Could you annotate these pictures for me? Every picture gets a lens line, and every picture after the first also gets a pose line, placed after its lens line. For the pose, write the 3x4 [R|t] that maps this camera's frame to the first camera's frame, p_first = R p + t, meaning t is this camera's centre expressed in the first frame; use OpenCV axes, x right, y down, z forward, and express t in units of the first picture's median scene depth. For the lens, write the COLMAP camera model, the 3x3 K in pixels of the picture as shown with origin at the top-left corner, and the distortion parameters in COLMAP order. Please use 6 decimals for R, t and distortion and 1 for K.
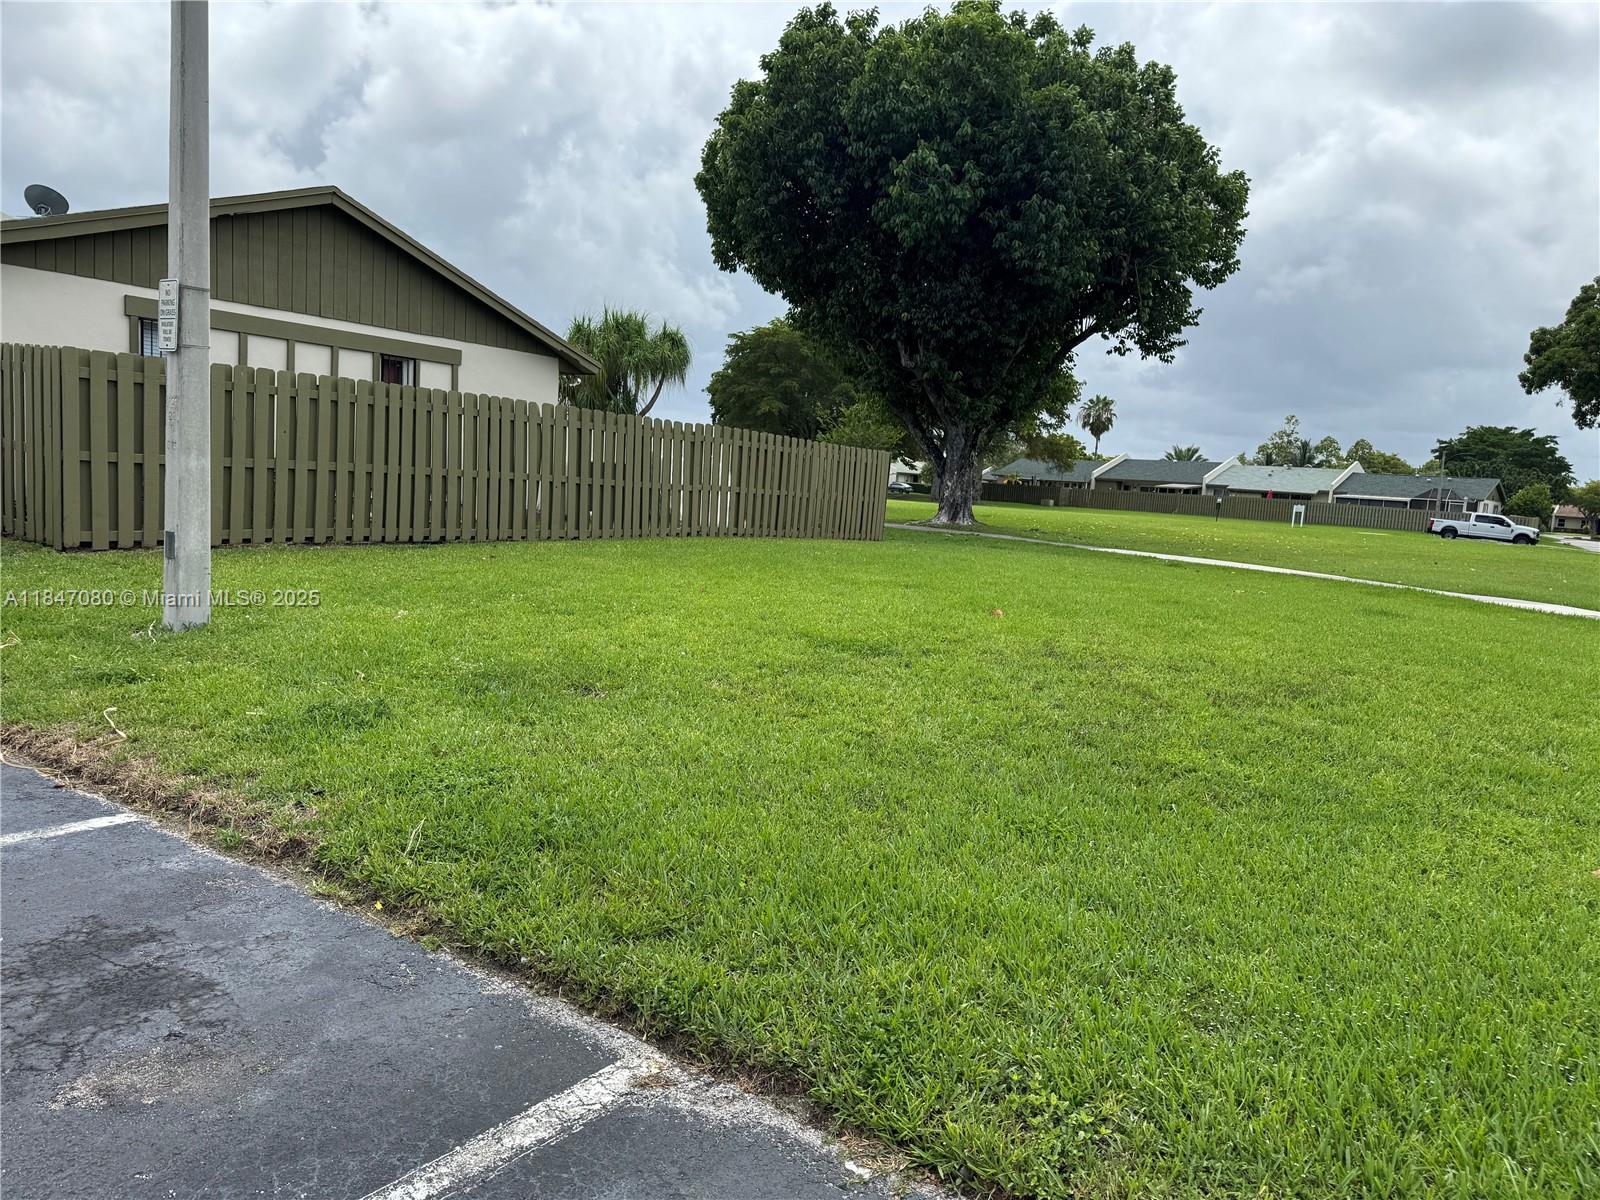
lens RADIAL K [[1085.5, 0, 800.0], [0, 1085.5, 600.0], [0, 0, 1]] dist [-0.002672, -0.002602]
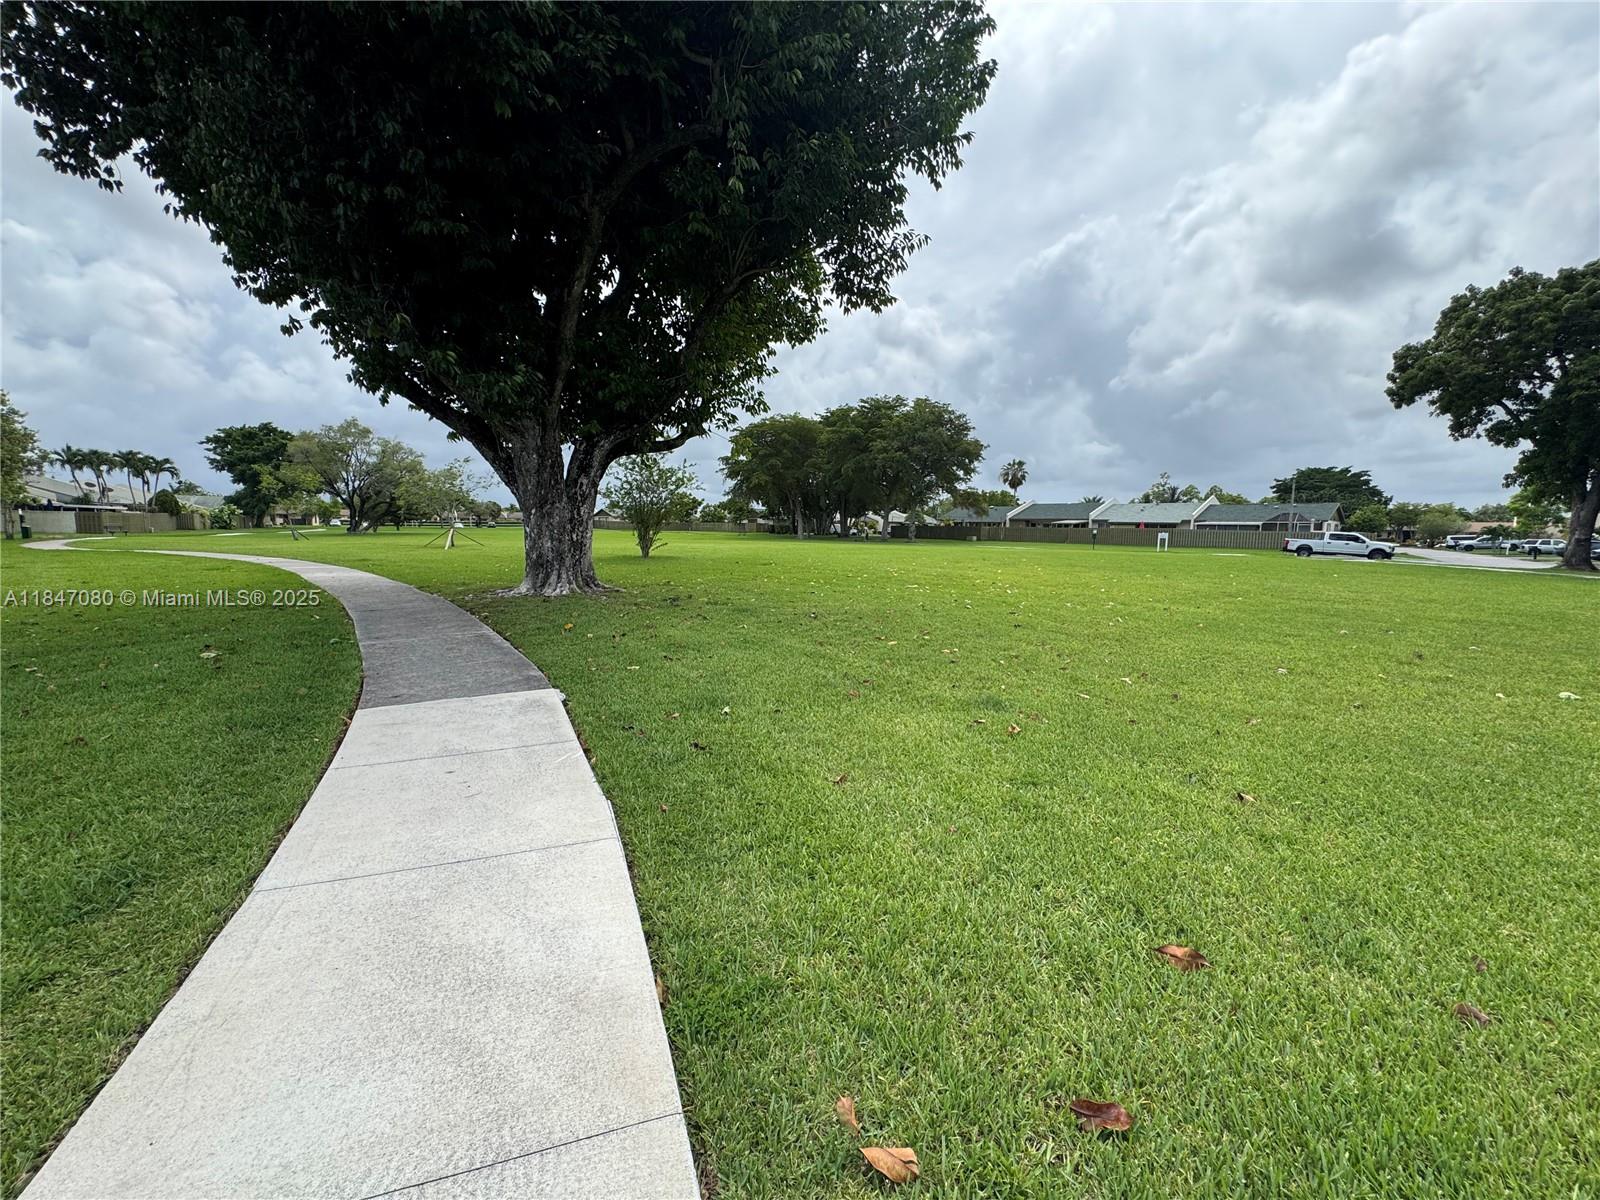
lens RADIAL K [[641.5, 0, 800.0], [0, 641.5, 600.0], [0, 0, 1]] dist [0.002471, -0.000058]
pose [[0.994302, -0.036582, -0.100123, 0.108718], [0.036198, 0.999329, -0.005657, -0.019691], [0.100262, 0.002001, 0.994959, 0.214830]]
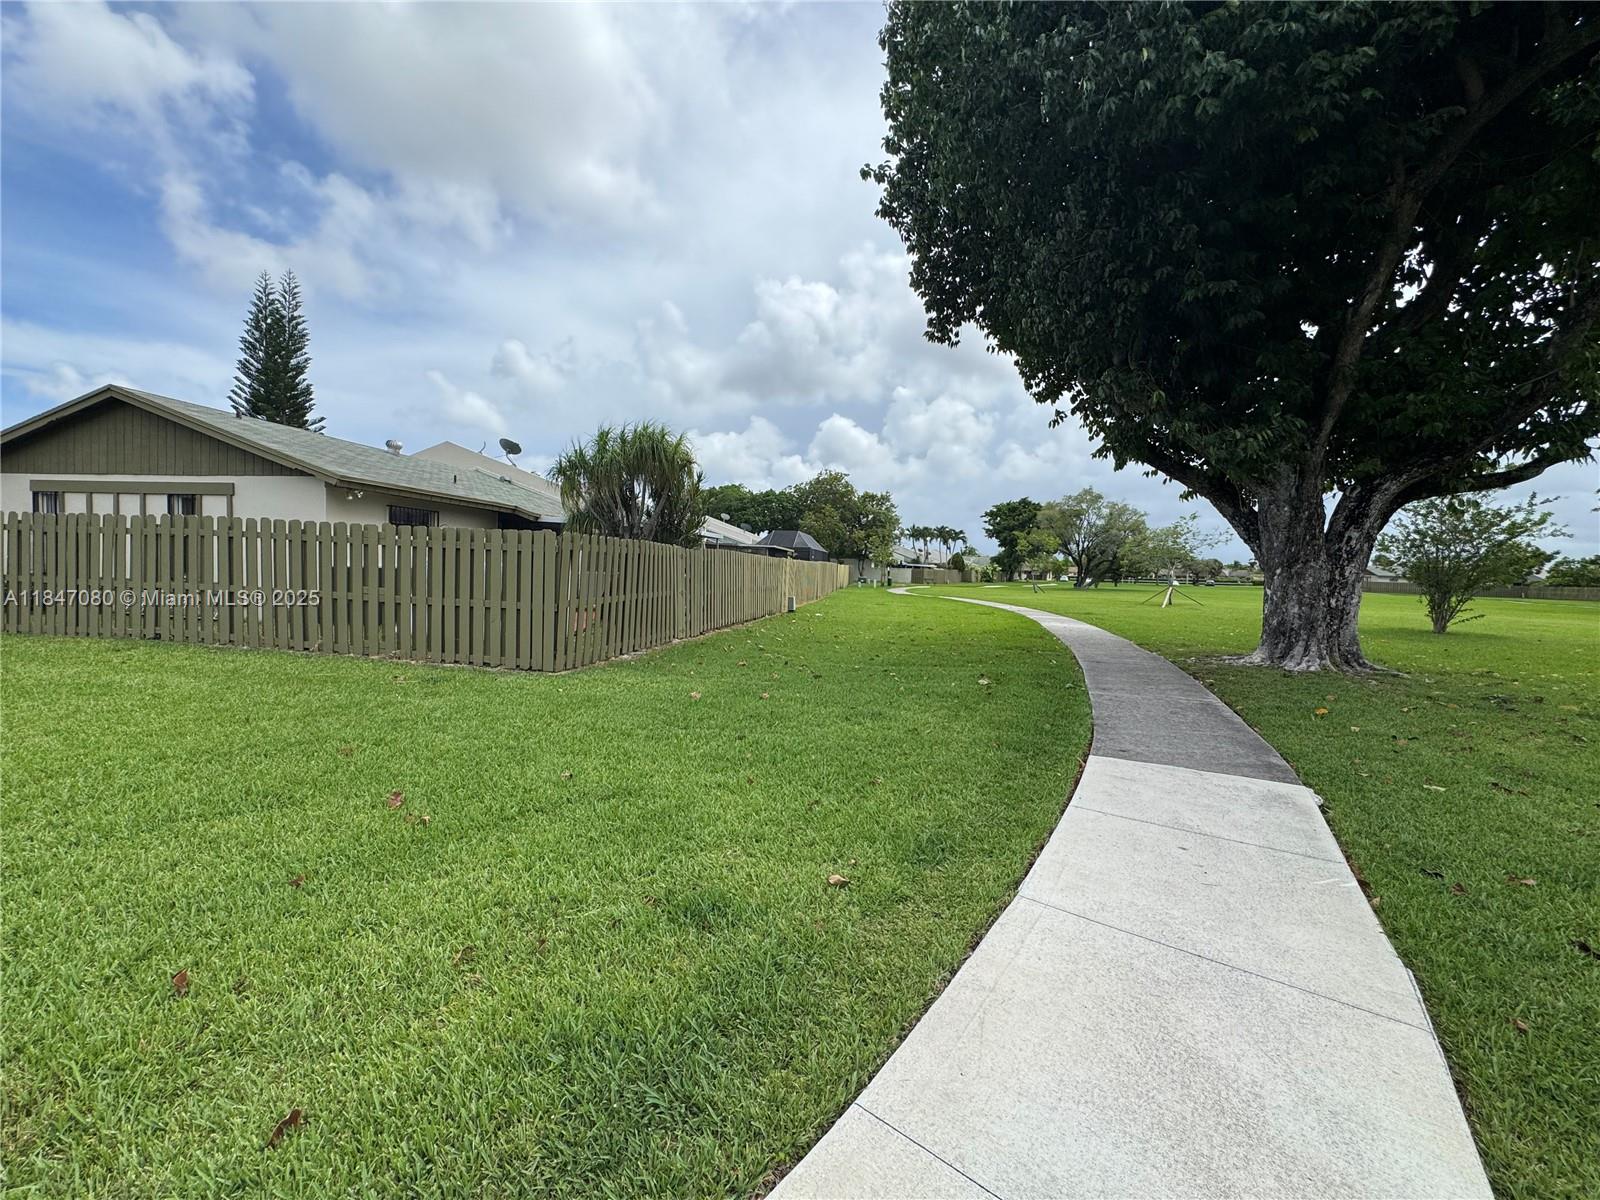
lens RADIAL K [[640.3, 0, 800.0], [0, 640.3, 600.0], [0, 0, 1]] dist [-0.000217, 0.000101]
pose [[0.453547, -0.003783, -0.891225, 0.098735], [-0.101833, 0.993222, -0.056039, -0.021474], [0.885396, 0.116172, 0.450087, 0.210313]]
